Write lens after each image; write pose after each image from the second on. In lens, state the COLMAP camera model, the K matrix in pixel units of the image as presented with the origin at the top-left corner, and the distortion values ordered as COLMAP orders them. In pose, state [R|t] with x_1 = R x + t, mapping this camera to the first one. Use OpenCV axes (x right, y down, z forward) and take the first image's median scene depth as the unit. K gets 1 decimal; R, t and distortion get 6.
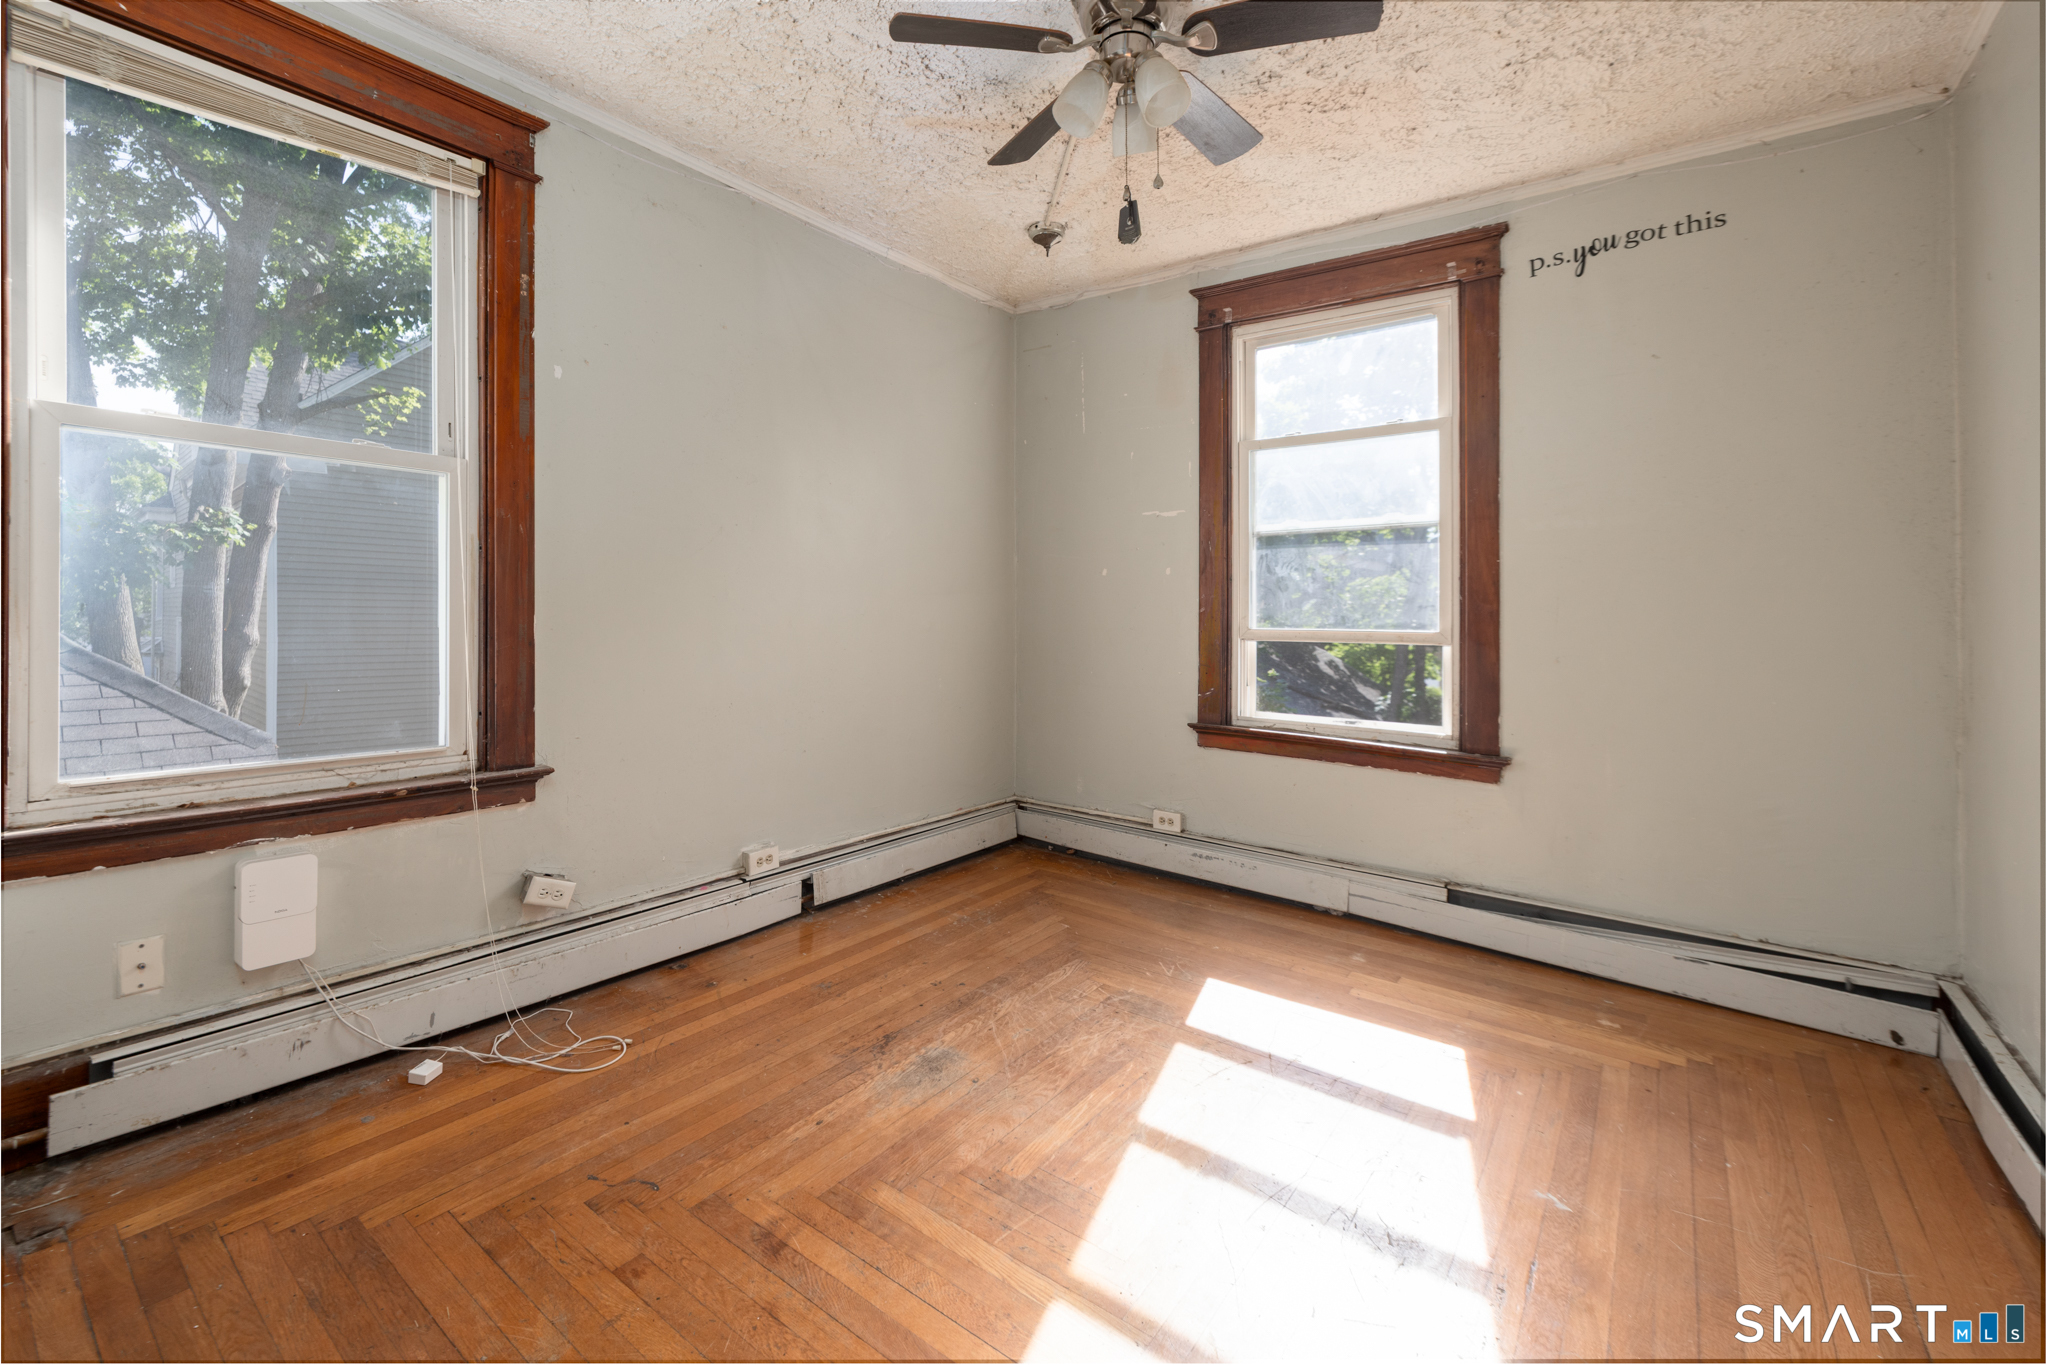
lens RADIAL K [[863.3, 0, 992.7], [0, 863.3, 624.1], [0, 0, 1]] dist [0.001276, 0.000299]
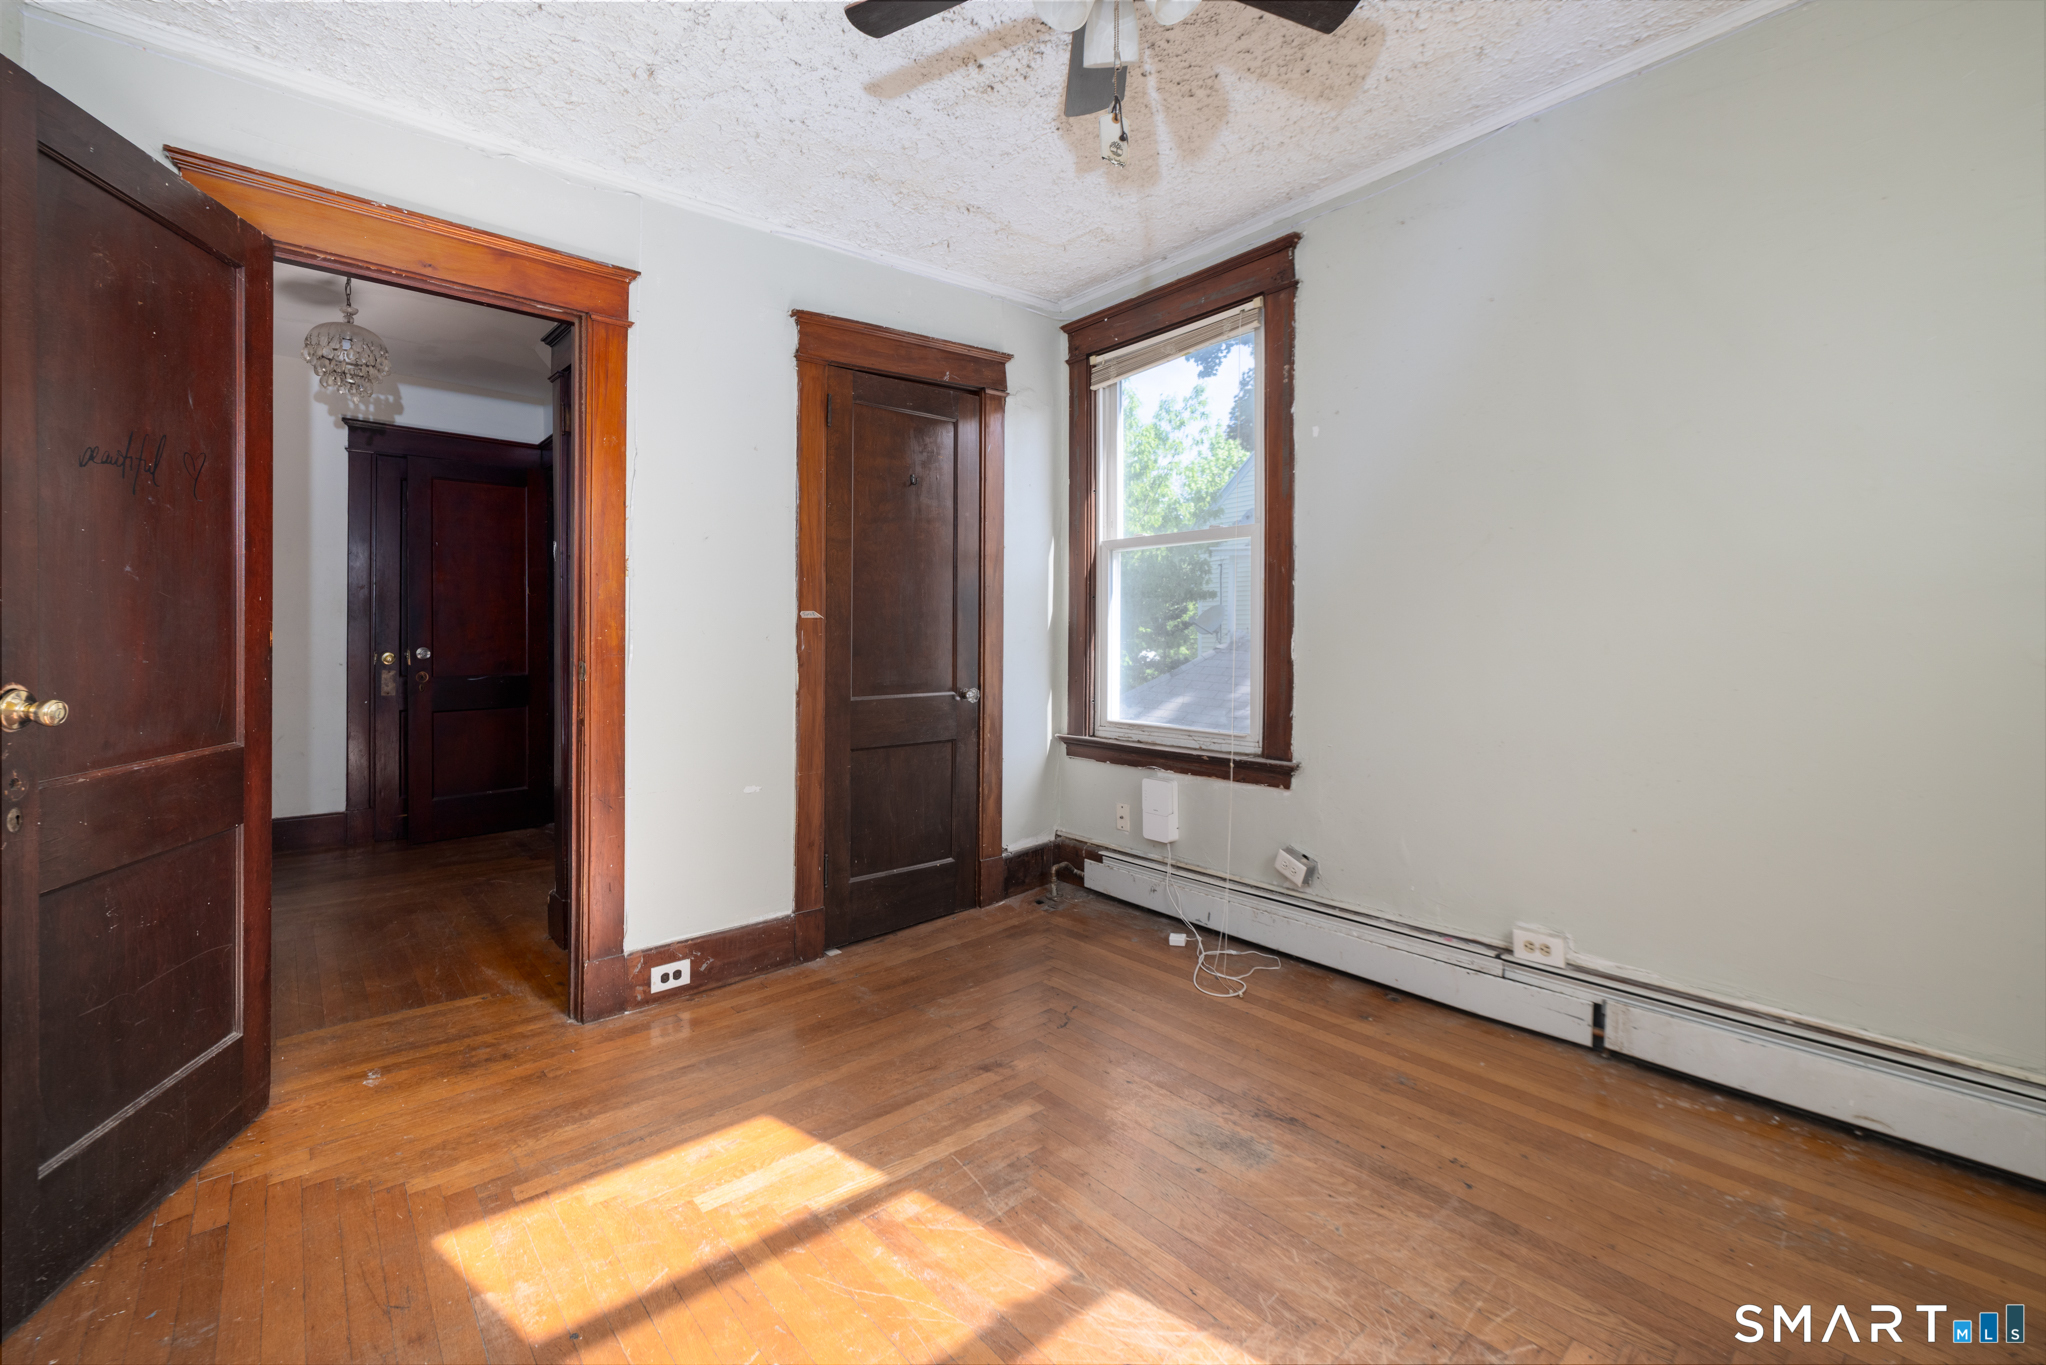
lens RADIAL K [[863.3, 0, 993.5], [0, 863.3, 646.6], [0, 0, 1]] dist [0.001276, 0.000299]
pose [[-0.216012, 0.000963, -0.976390, 0.779822], [-0.006718, 0.999974, 0.002473, 0.001011], [0.976368, 0.007094, -0.216000, 0.876491]]
